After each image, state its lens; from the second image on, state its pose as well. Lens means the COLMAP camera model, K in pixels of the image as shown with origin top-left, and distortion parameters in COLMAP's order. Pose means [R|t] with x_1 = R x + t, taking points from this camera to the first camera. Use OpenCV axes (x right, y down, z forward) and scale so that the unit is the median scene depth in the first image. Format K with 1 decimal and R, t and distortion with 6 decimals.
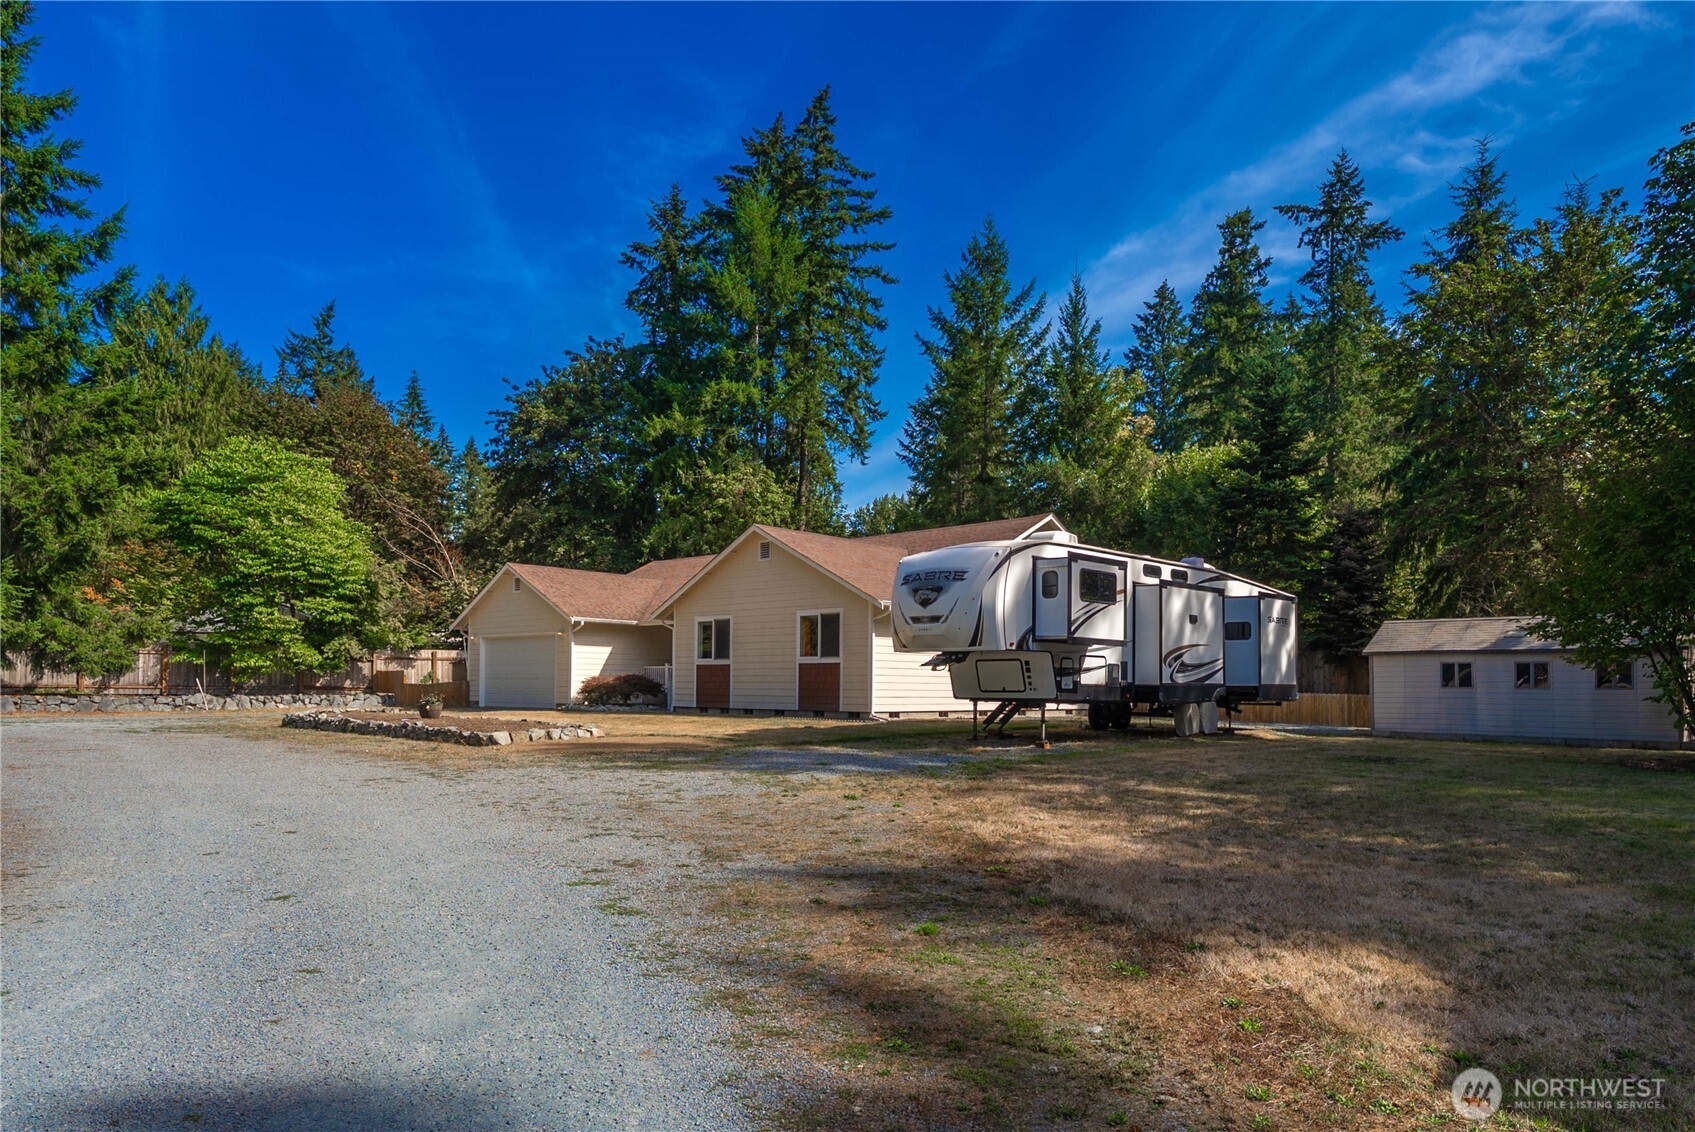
lens RADIAL K [[1109.9, 0, 869.7], [0, 1109.9, 677.0], [0, 0, 1]] dist [0.001664, 0.004095]
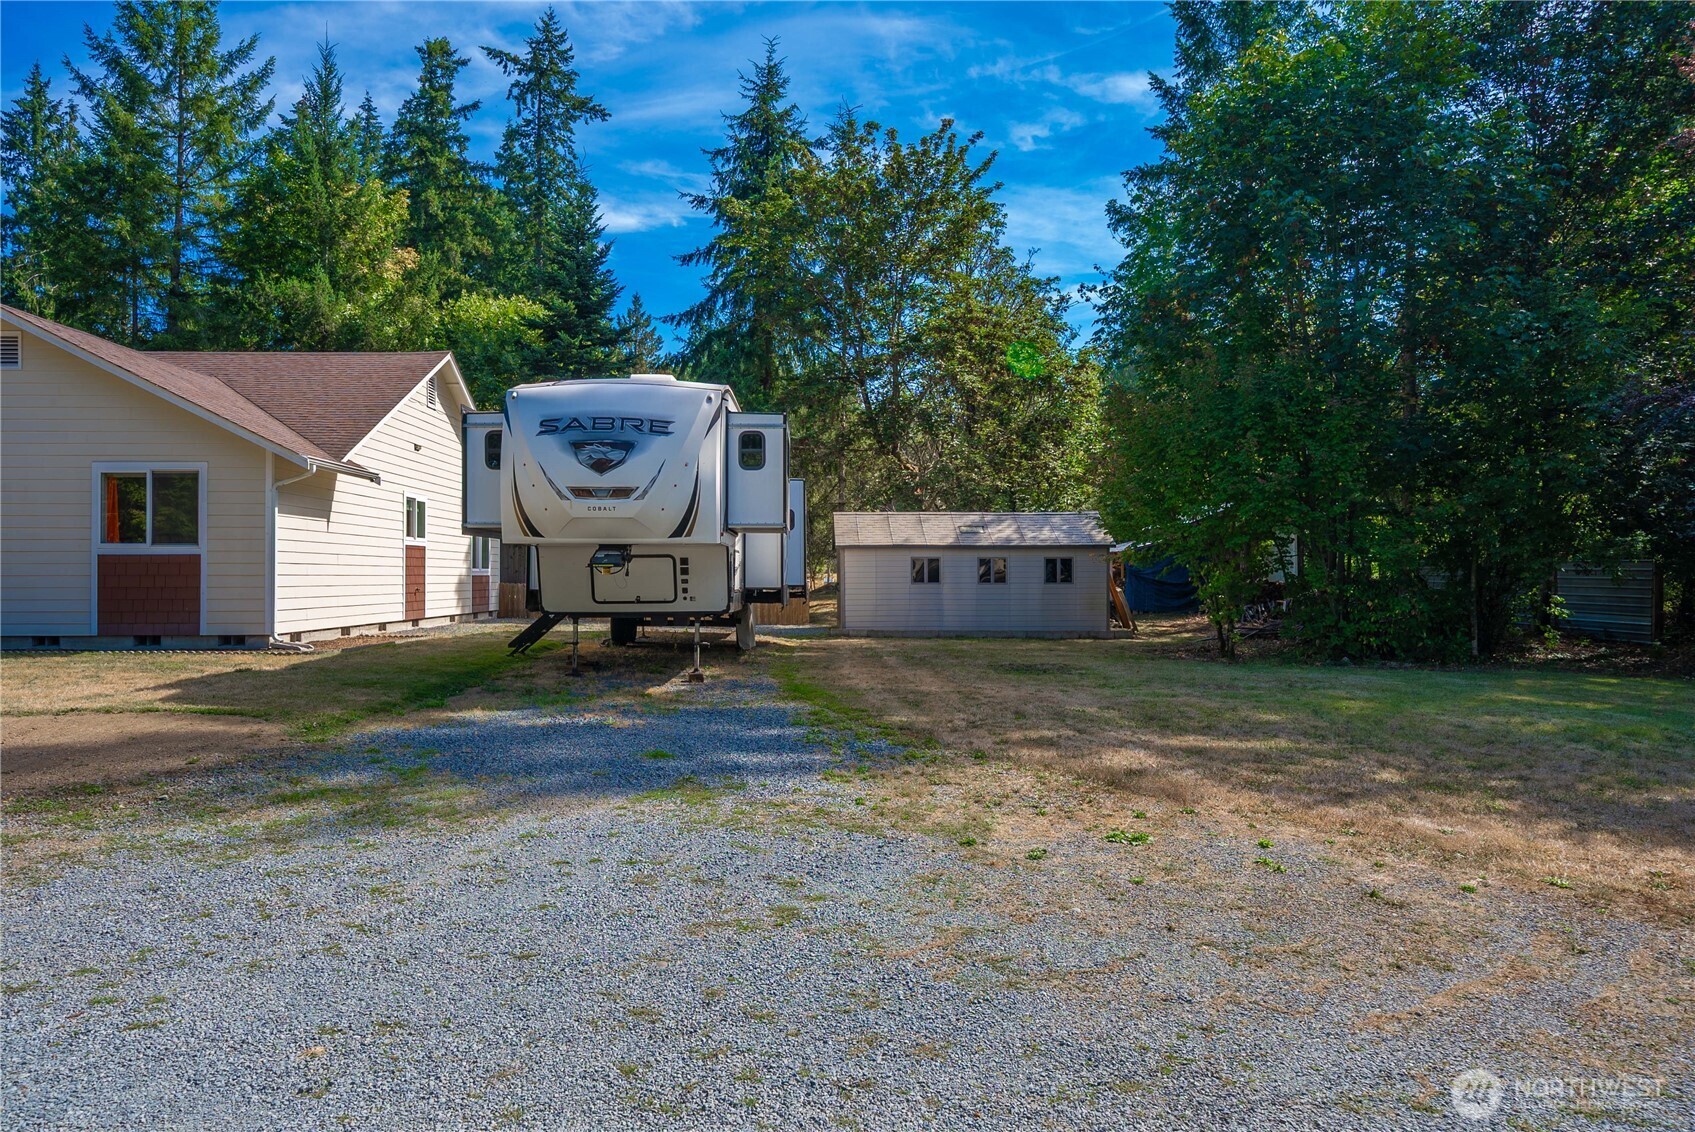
lens RADIAL K [[1145.3, 0, 847.5], [0, 1145.3, 566.0], [0, 0, 1]] dist [0.011769, 0.004537]
pose [[0.712432, -0.003364, 0.701734, -0.143262], [0.000047, 0.999989, 0.004746, -0.006355], [-0.701742, -0.003349, 0.712424, 0.208384]]
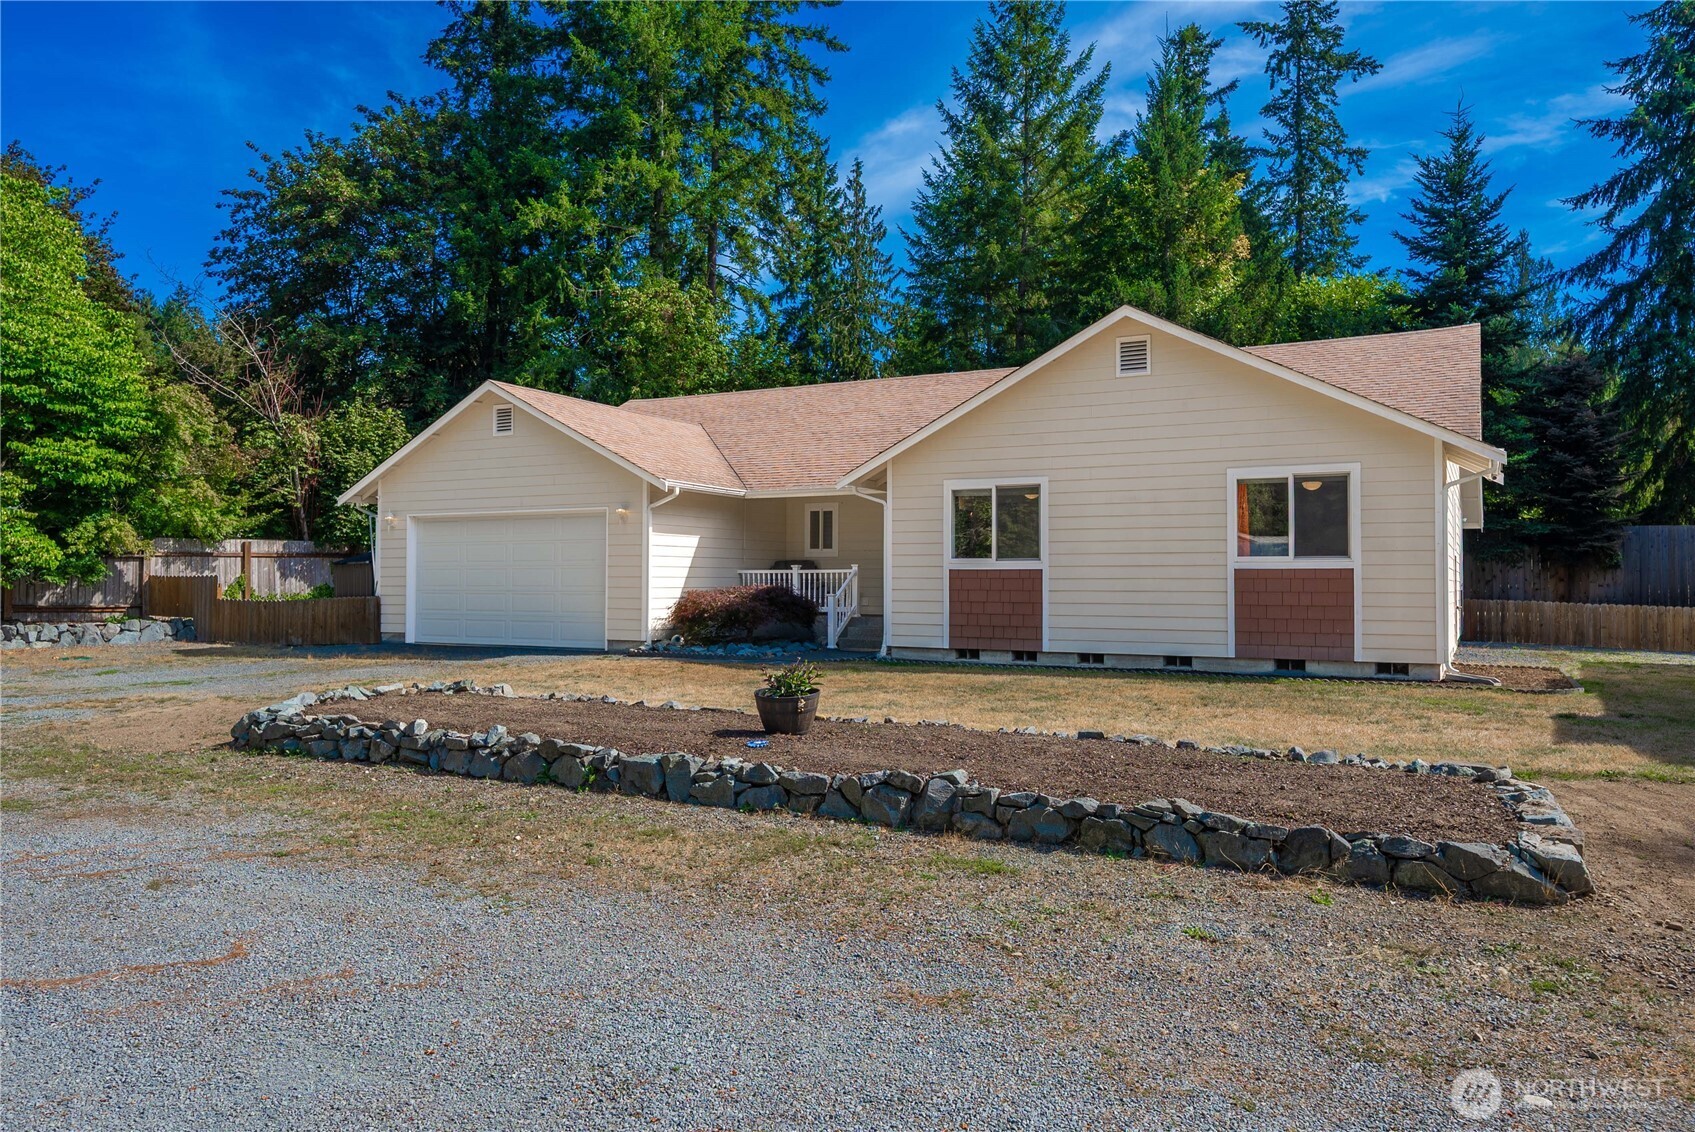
lens RADIAL K [[1177.4, 0, 847.5], [0, 1177.4, 566.0], [0, 0, 1]] dist [0.001625, 0.001384]
pose [[0.967786, -0.001778, 0.251767, -0.265064], [0.002499, 0.999994, -0.002545, -0.008830], [-0.251761, 0.003092, 0.967785, 0.350756]]
